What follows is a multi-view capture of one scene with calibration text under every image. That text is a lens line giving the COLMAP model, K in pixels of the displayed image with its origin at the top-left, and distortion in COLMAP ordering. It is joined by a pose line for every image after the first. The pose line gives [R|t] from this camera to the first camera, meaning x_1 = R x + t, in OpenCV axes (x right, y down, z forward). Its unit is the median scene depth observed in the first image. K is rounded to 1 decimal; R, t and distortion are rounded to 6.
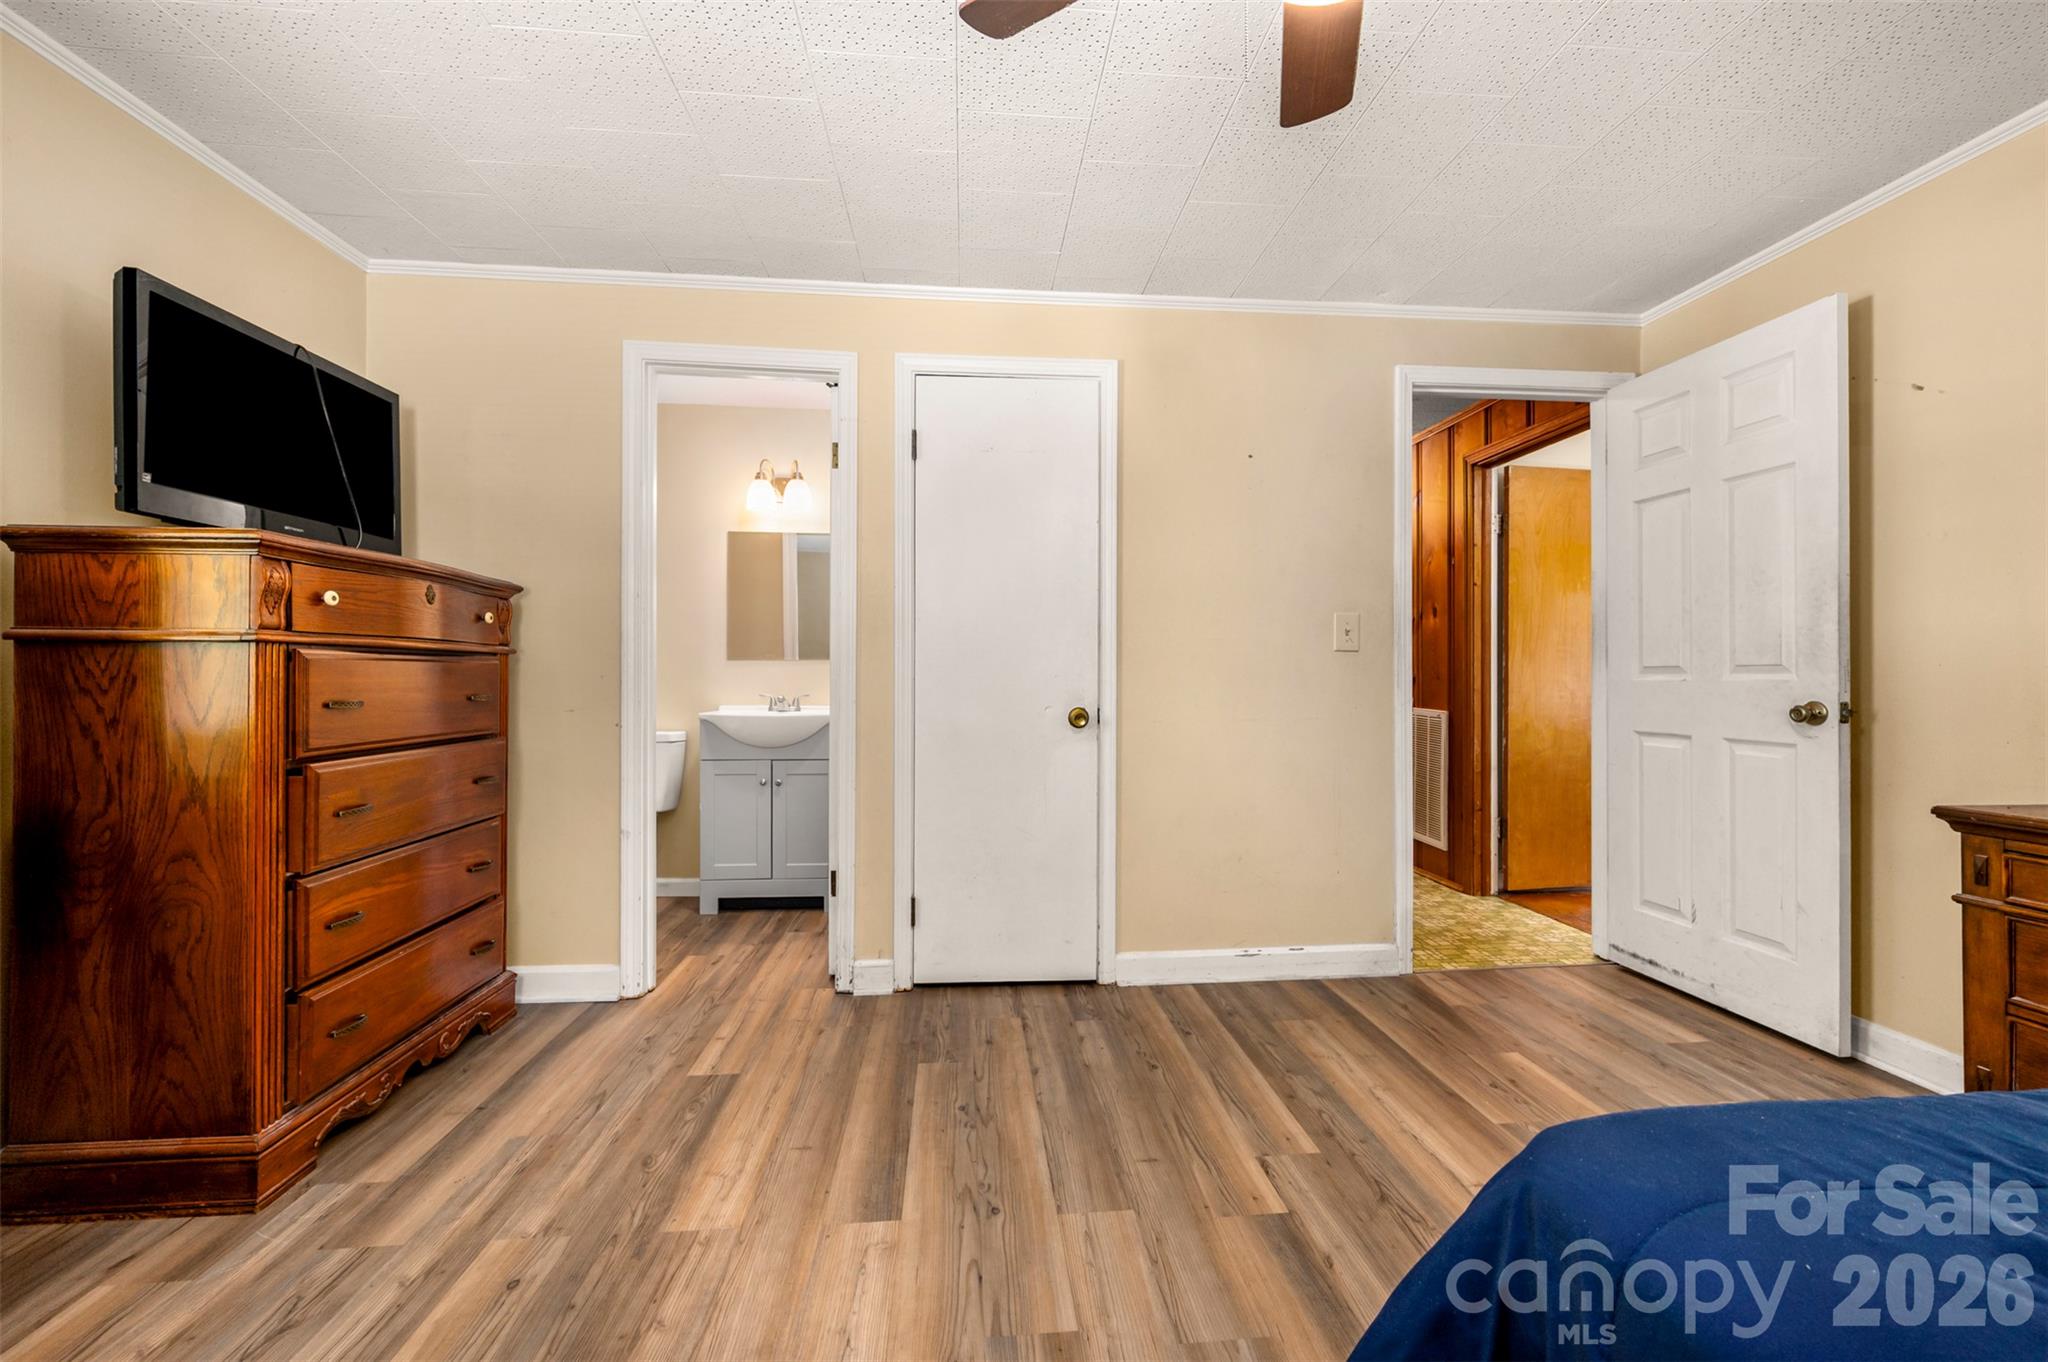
lens RADIAL K [[835.6, 0, 1030.8], [0, 835.6, 677.1], [0, 0, 1]] dist [-0.000427, 0.000190]
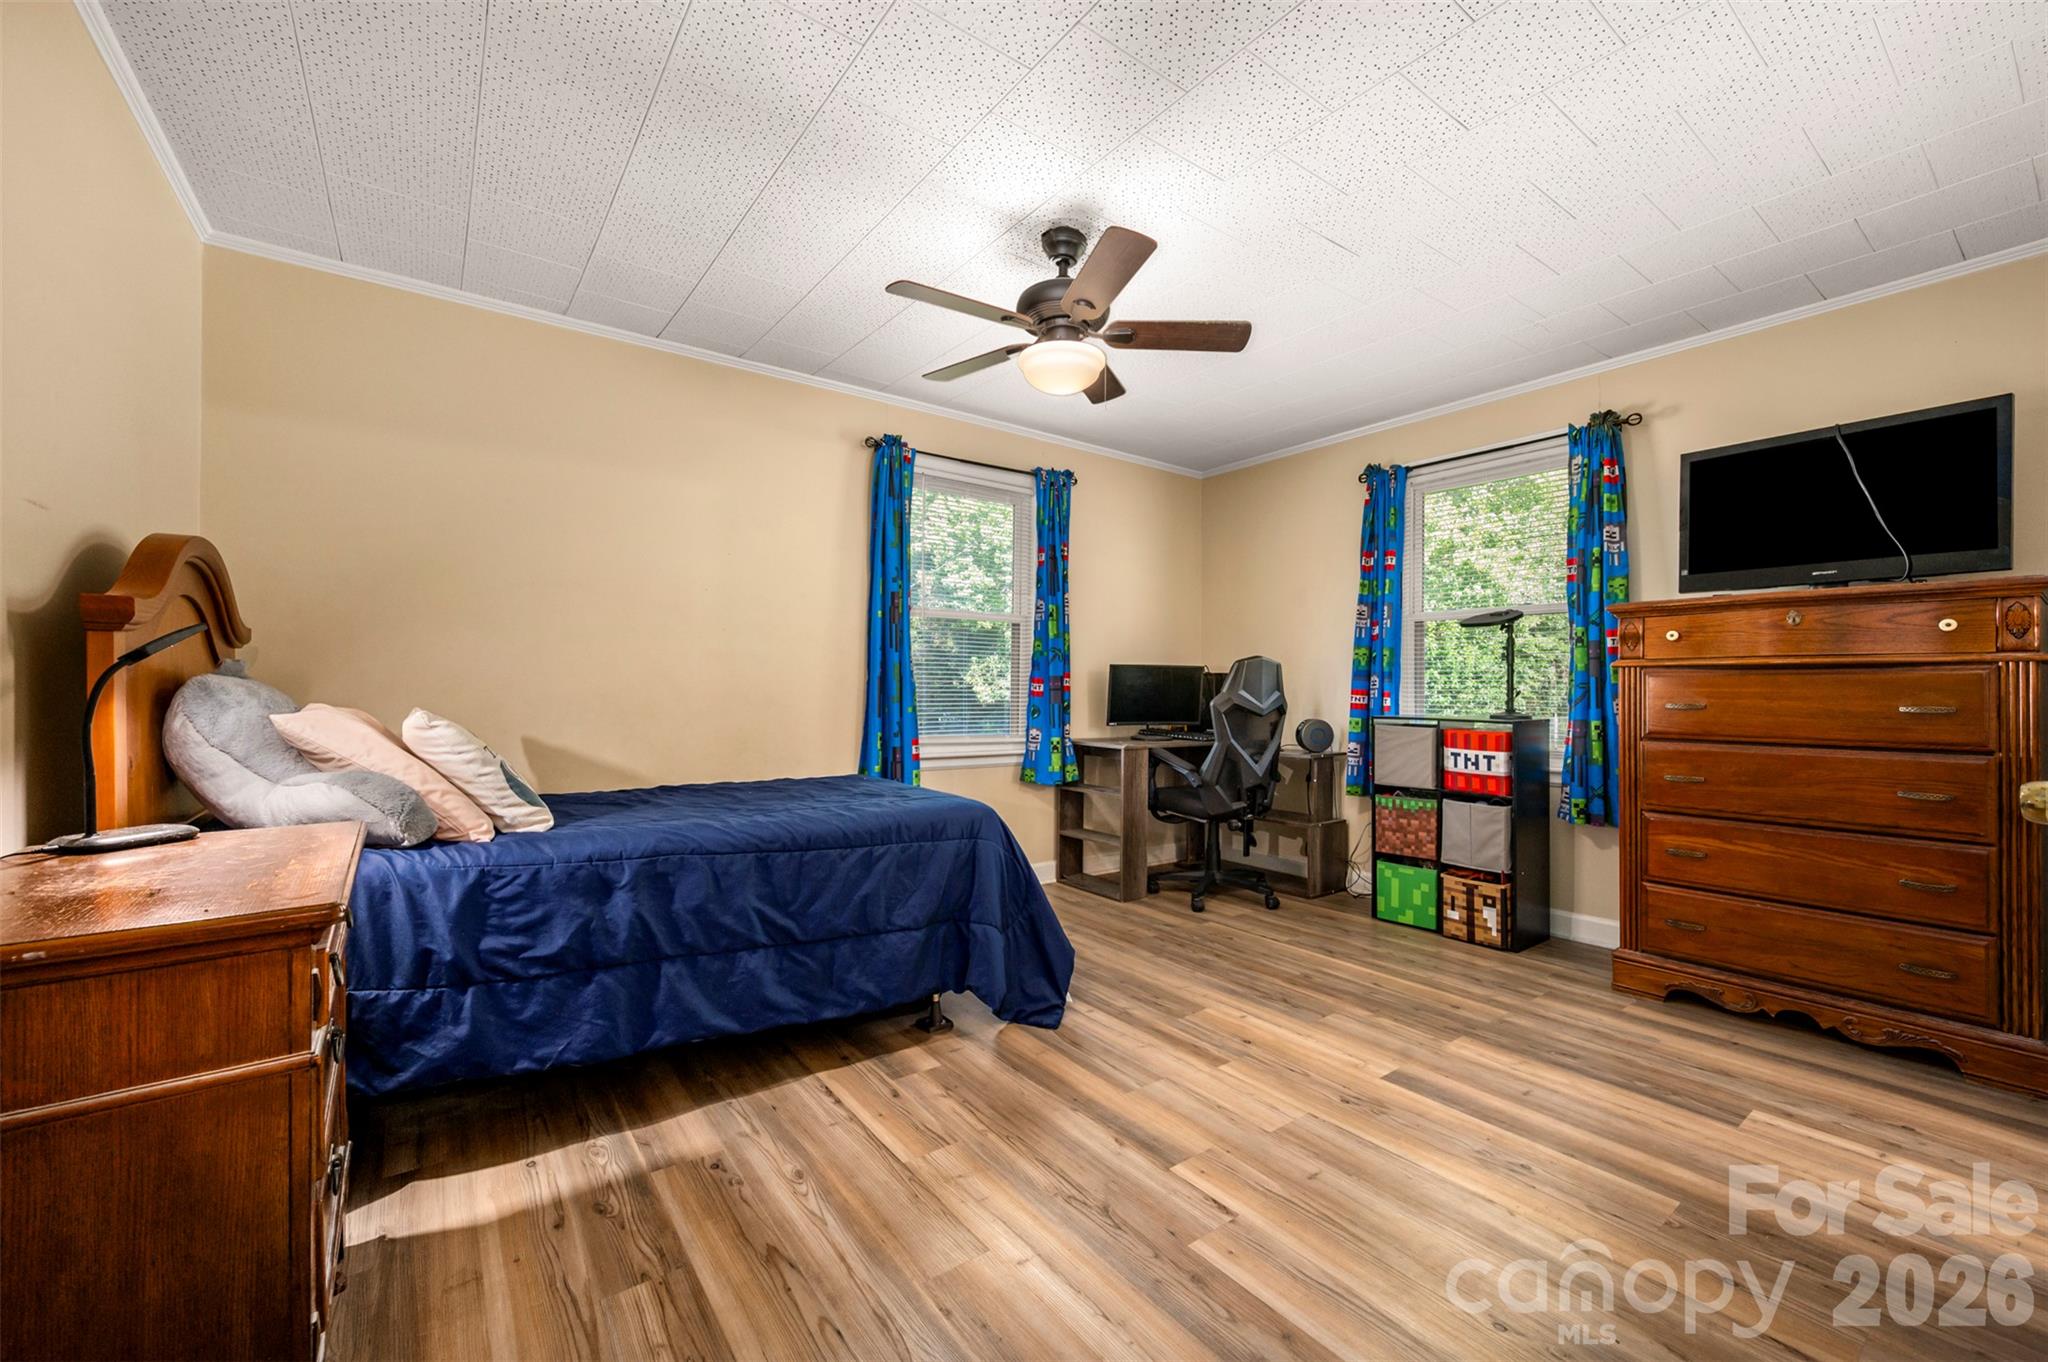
lens RADIAL K [[835.6, 0, 1024.9], [0, 835.6, 685.3], [0, 0, 1]] dist [-0.000427, 0.000190]
pose [[-0.857681, -0.006791, -0.514137, 1.000847], [-0.004465, 0.999973, -0.005761, 0.008926], [0.514163, -0.002645, -0.857689, 1.773552]]
